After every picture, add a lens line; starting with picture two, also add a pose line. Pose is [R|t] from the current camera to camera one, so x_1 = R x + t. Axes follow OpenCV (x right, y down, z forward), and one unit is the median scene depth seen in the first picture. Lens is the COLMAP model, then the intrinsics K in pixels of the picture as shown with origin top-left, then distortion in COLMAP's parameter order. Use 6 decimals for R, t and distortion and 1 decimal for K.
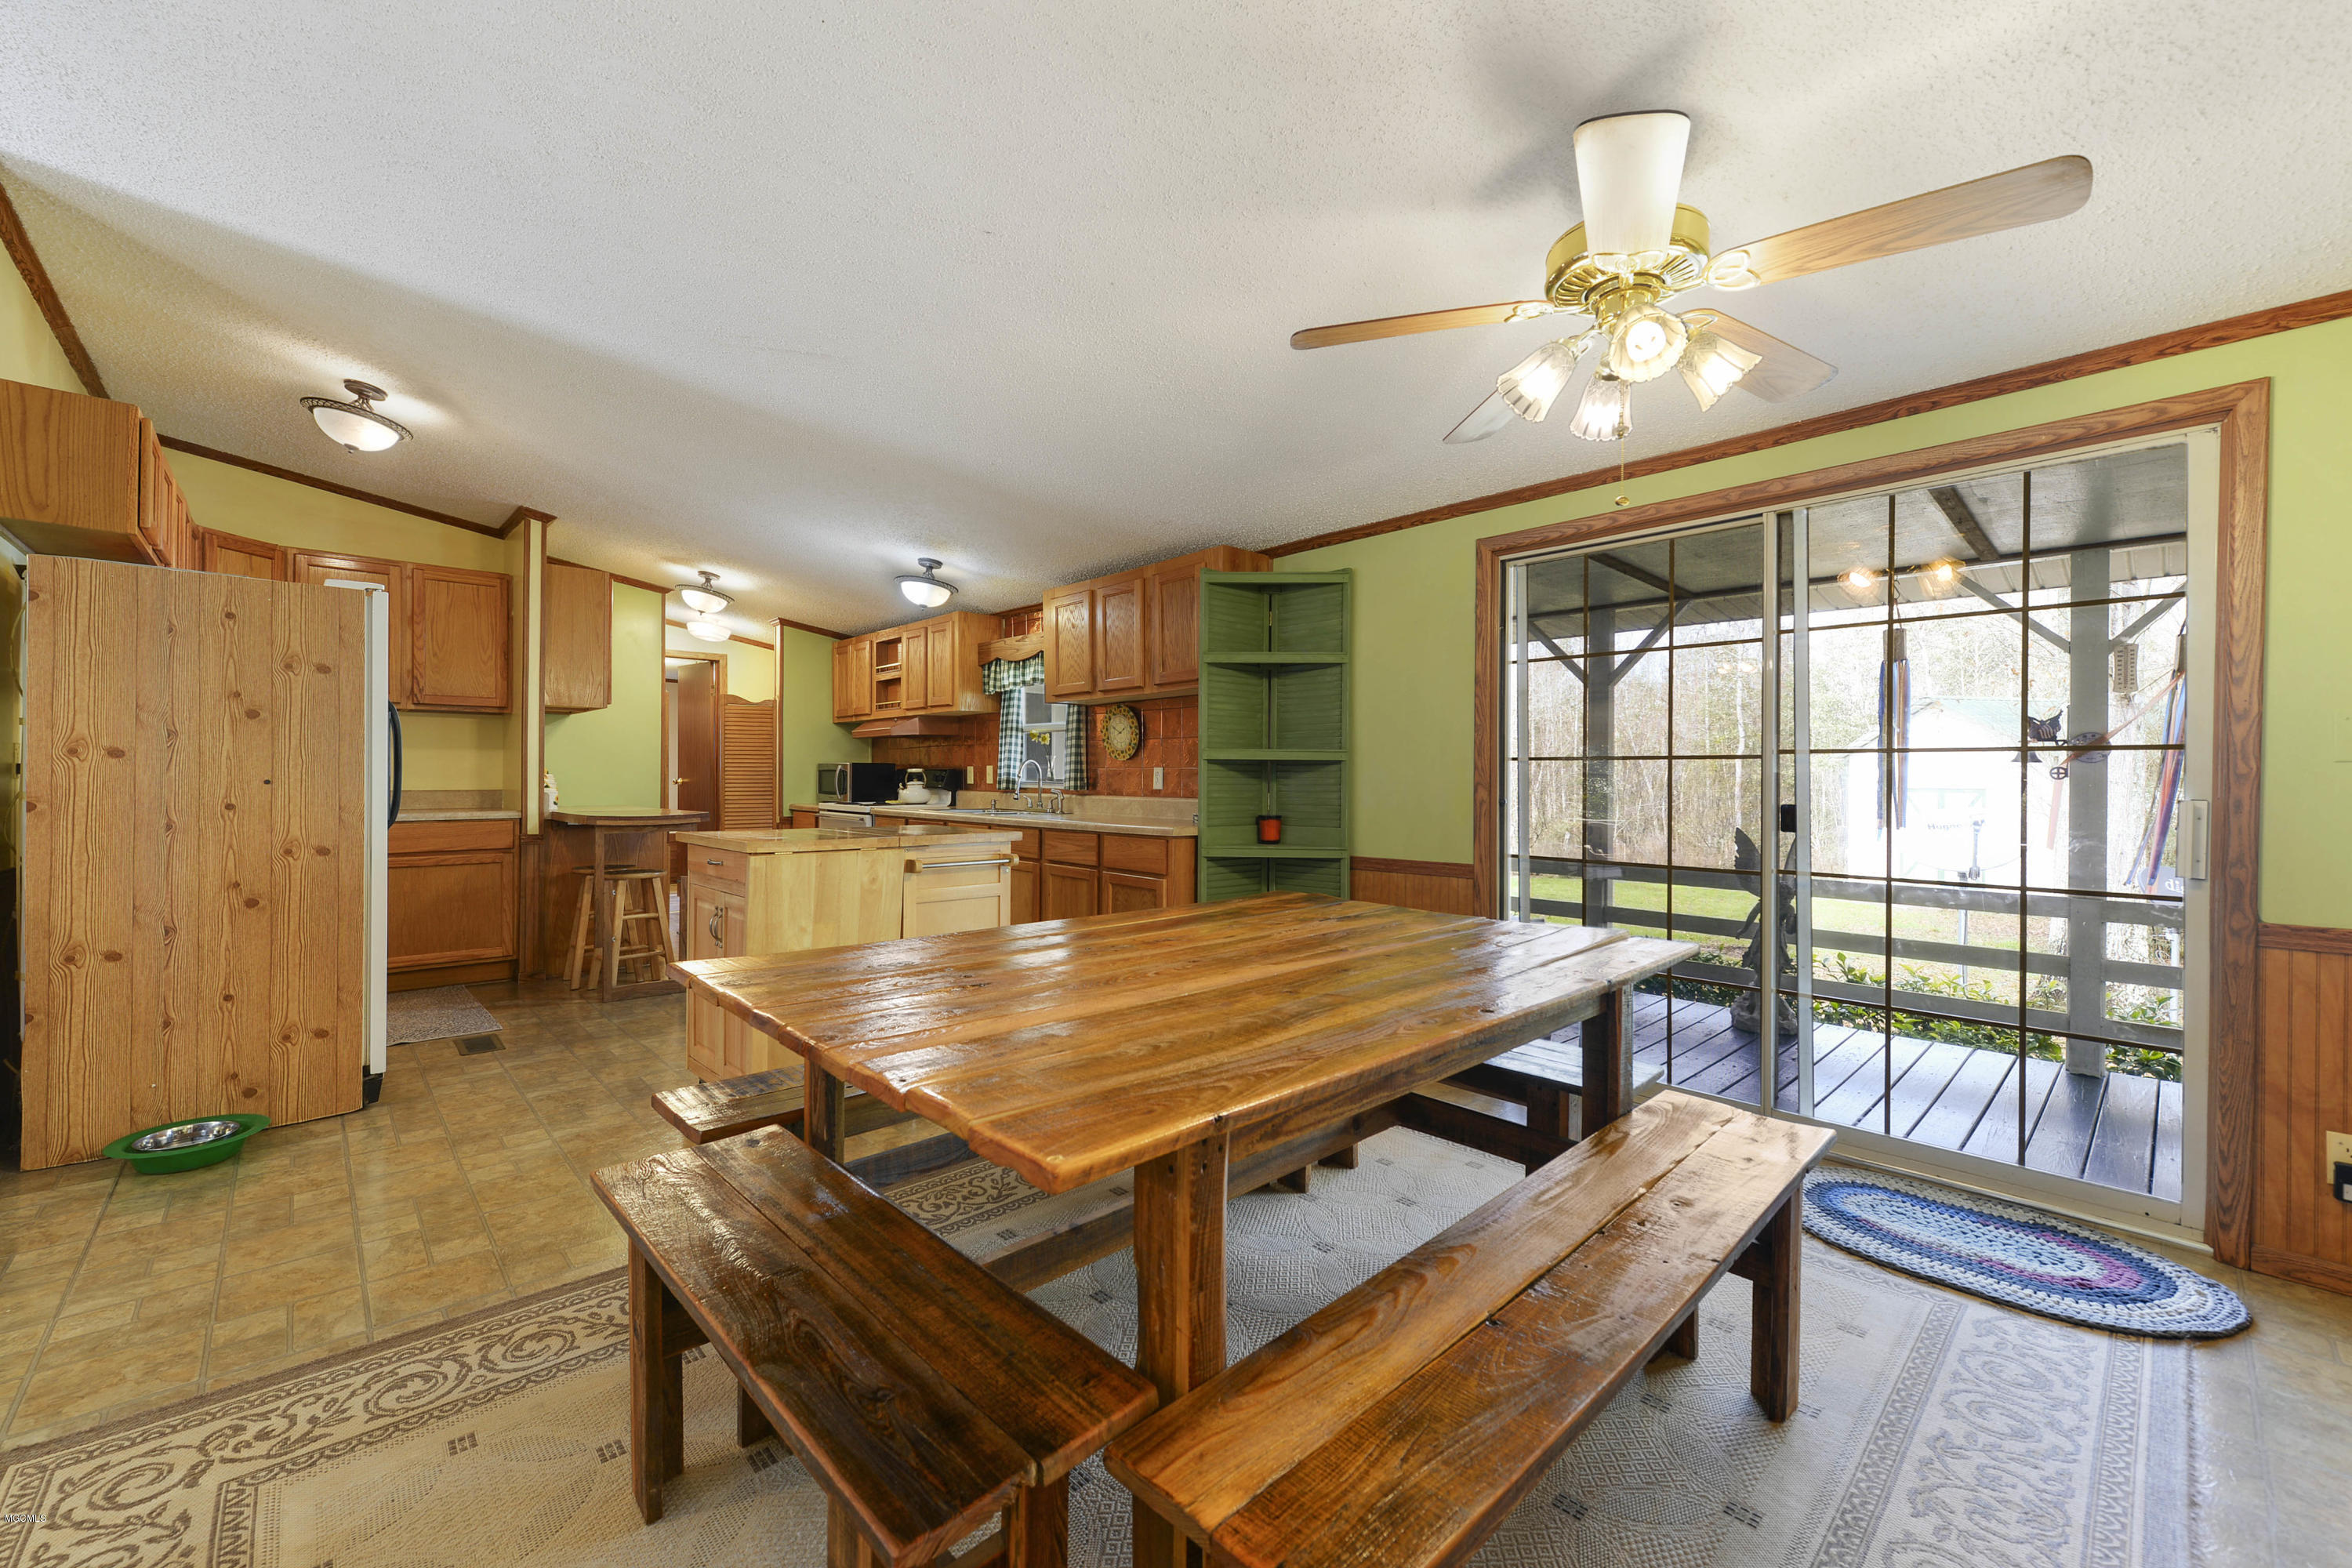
lens RADIAL K [[934.4, 0, 1172.6], [0, 934.4, 778.7], [0, 0, 1]] dist [0.001187, 0.000025]
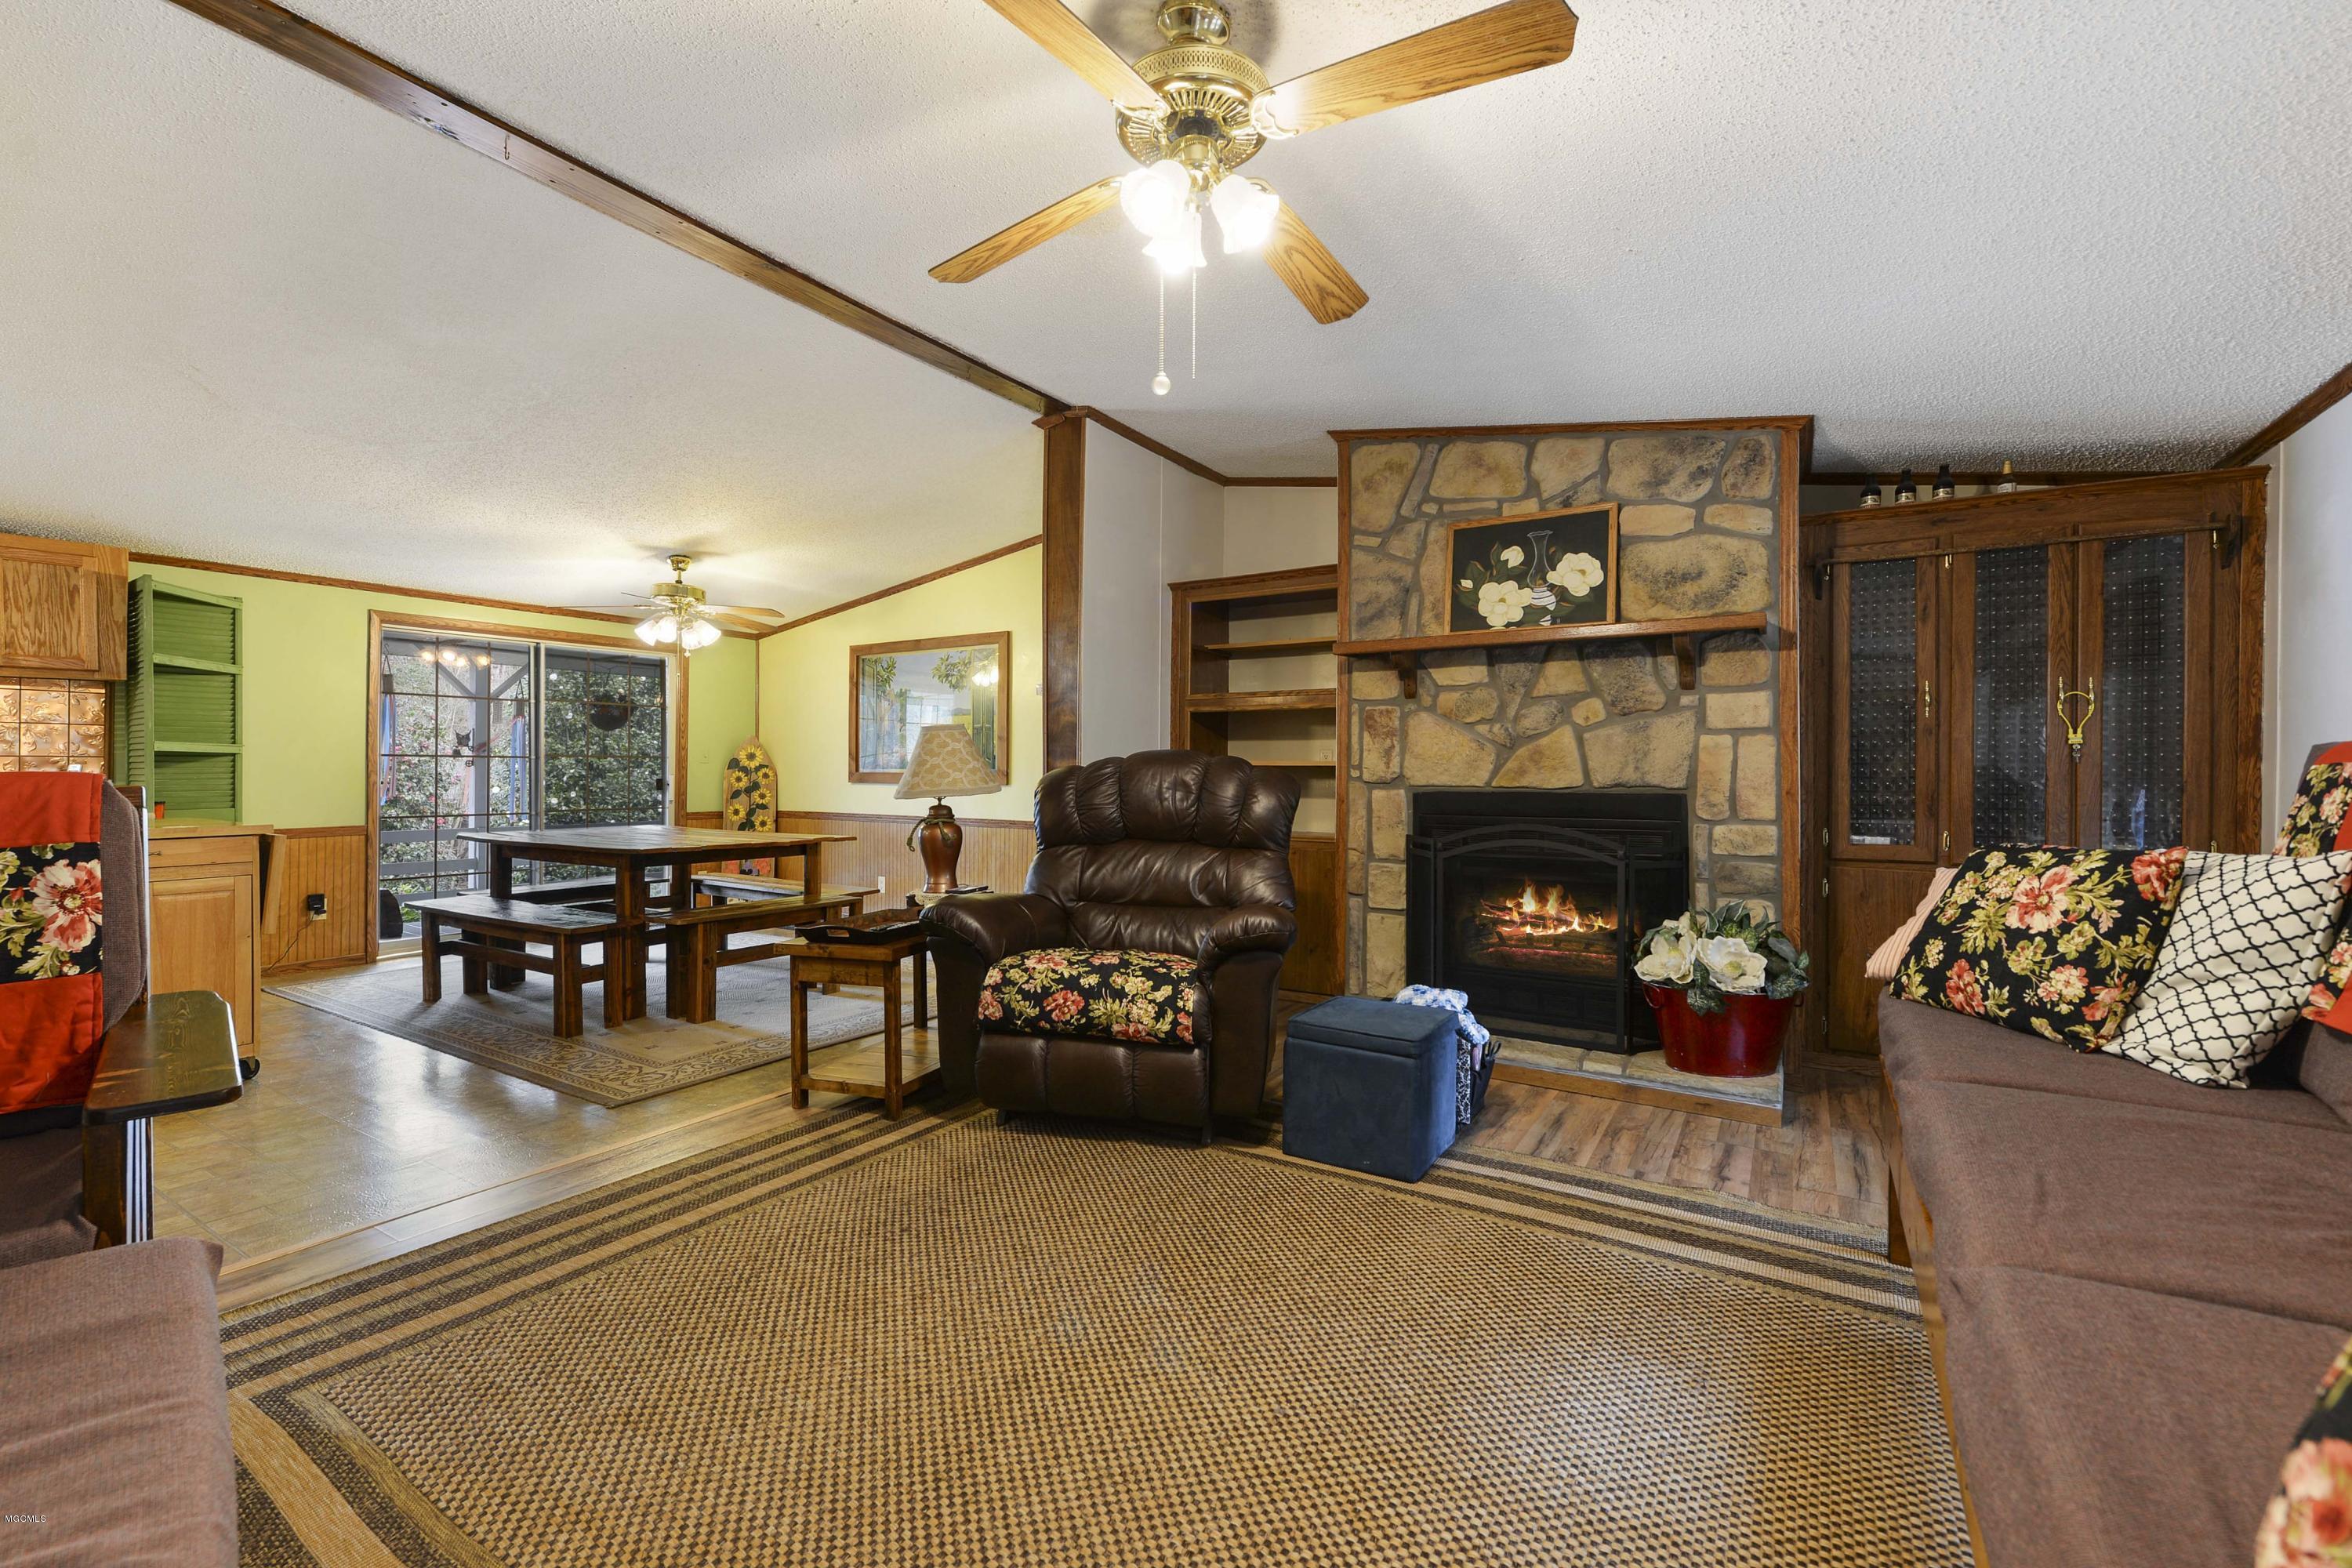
lens RADIAL K [[980.6, 0, 1165.2], [0, 980.6, 776.9], [0, 0, 1]] dist [0.001512, -0.000006]
pose [[-0.242584, -0.013432, 0.970037, -0.937892], [-0.005289, 0.999908, 0.012523, -0.007515], [-0.970116, -0.002092, -0.242633, 0.097493]]
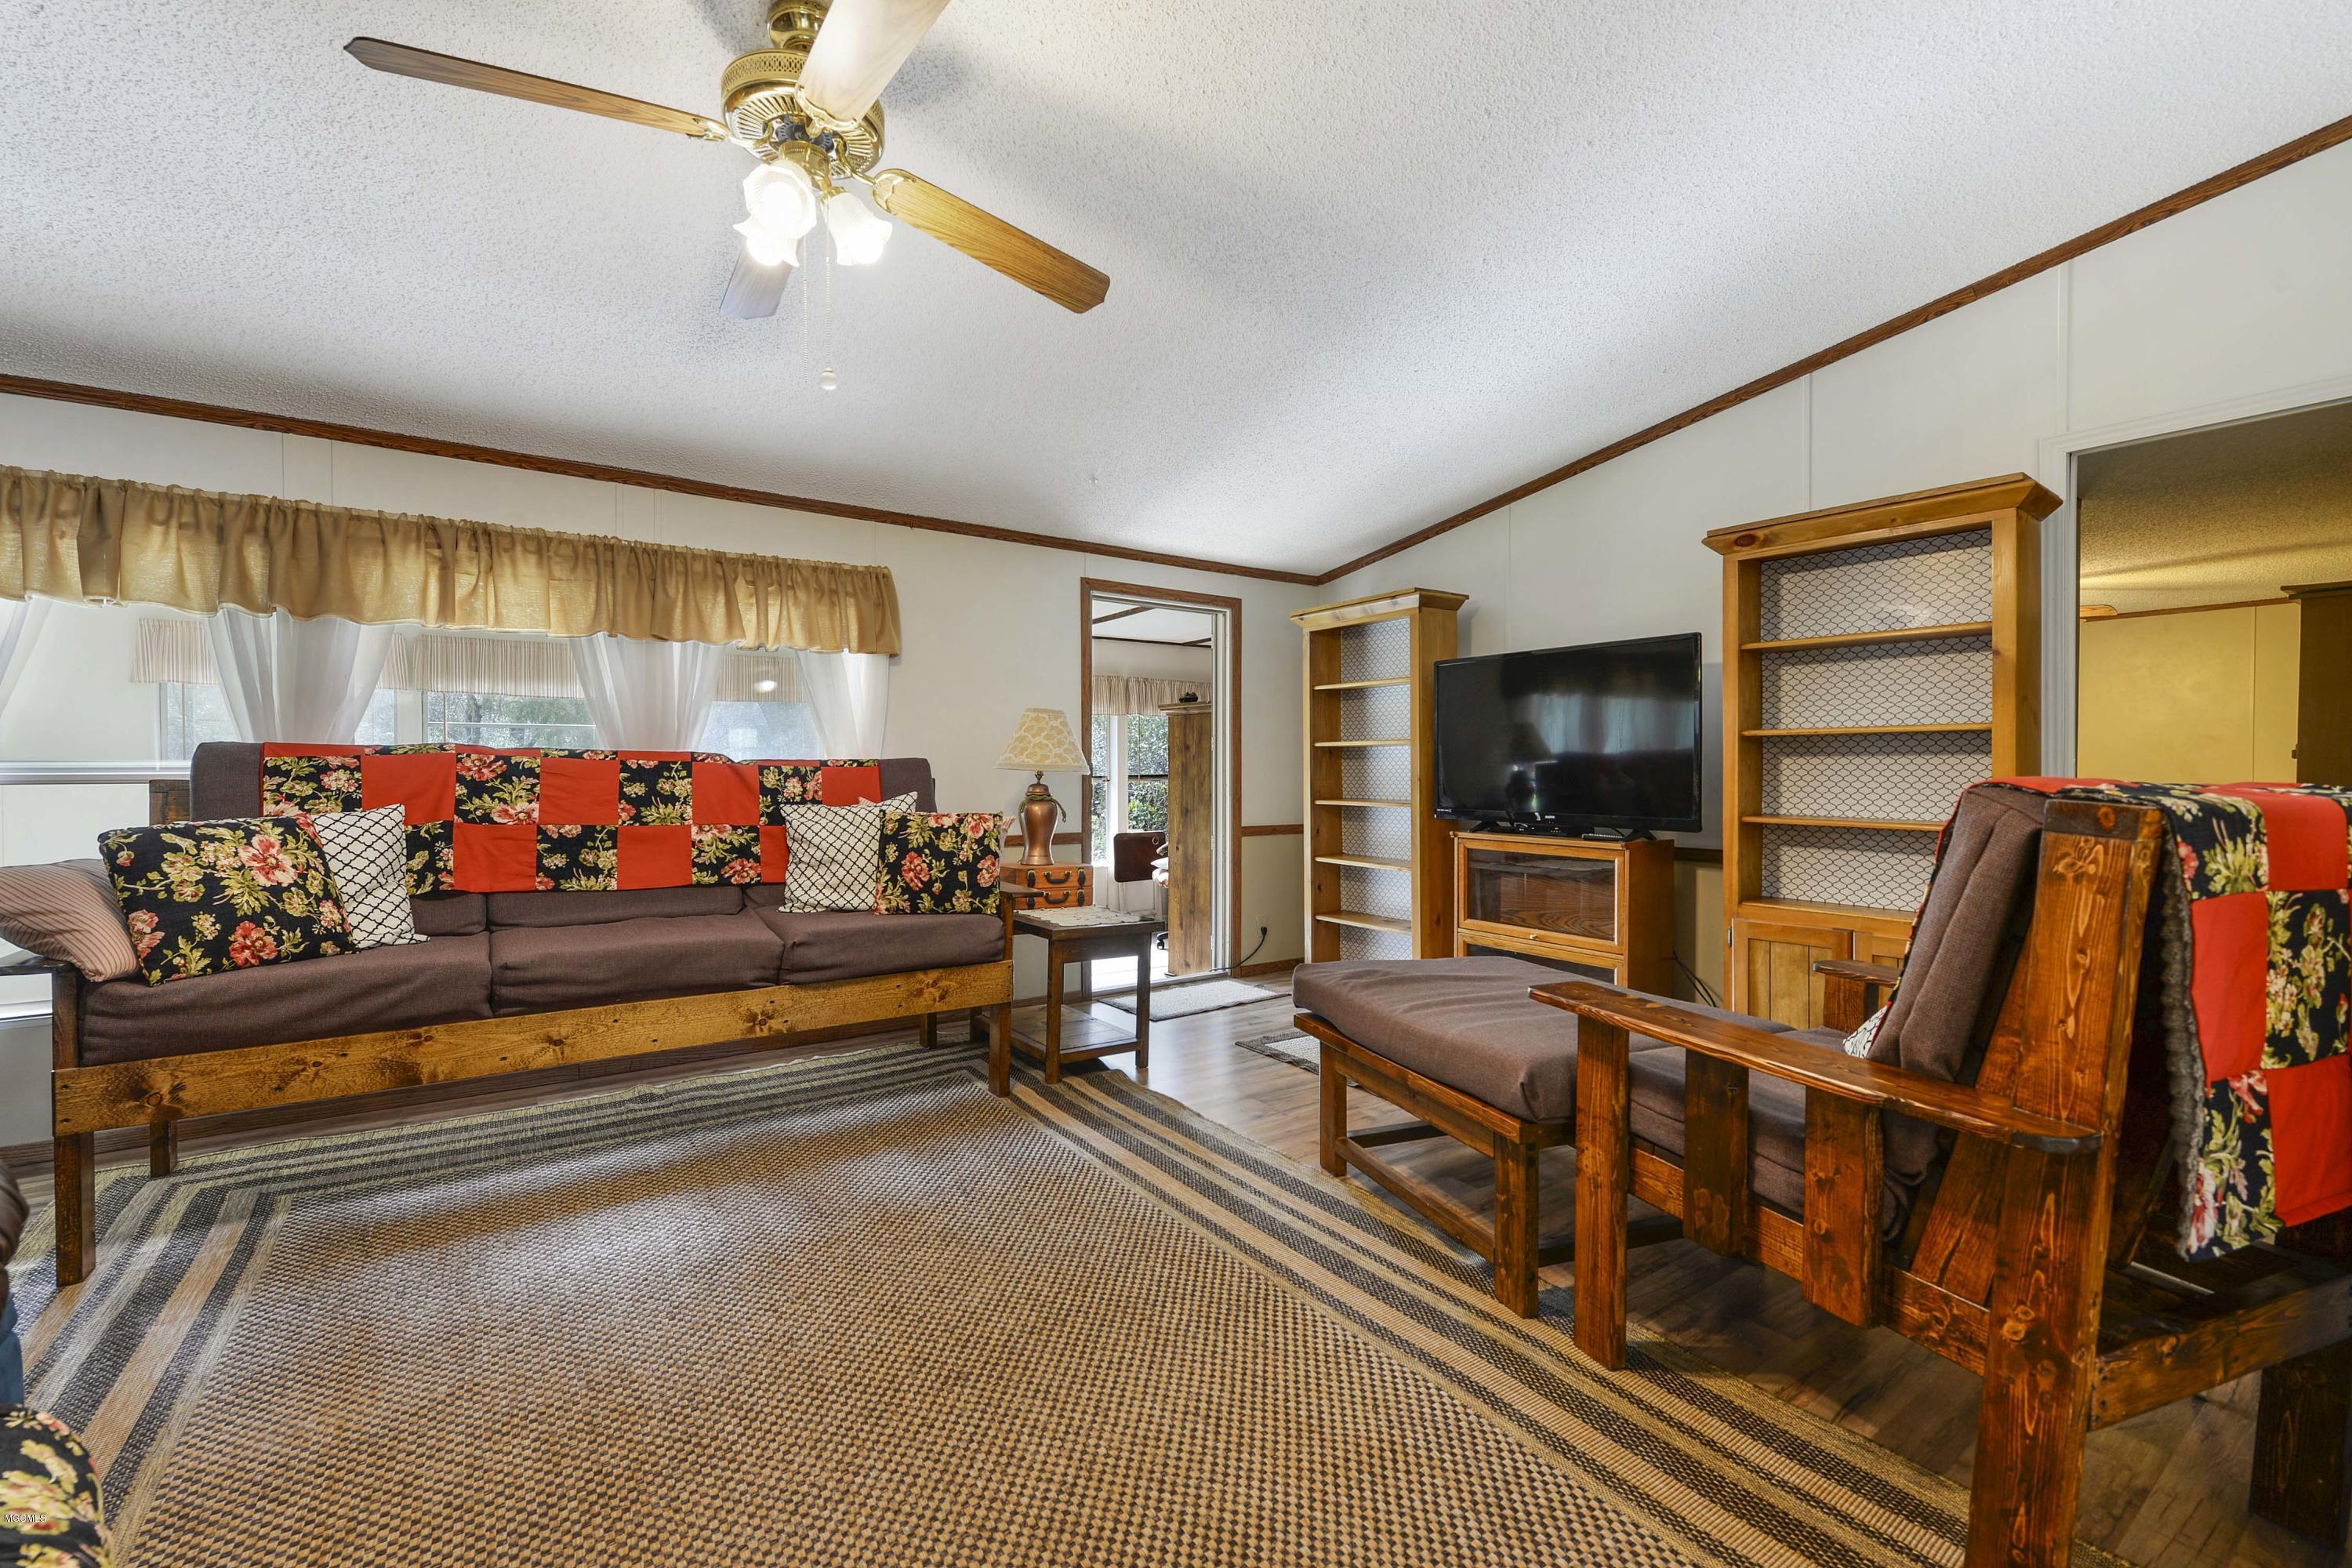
lens RADIAL K [[980.6, 0, 1165.2], [0, 980.6, 776.9], [0, 0, 1]] dist [0.001512, -0.000006]
pose [[-0.156162, 0.006880, -0.987707, -0.344222], [-0.003953, 0.999963, 0.007590, -0.005046], [0.987723, 0.005090, -0.156129, 0.179152]]
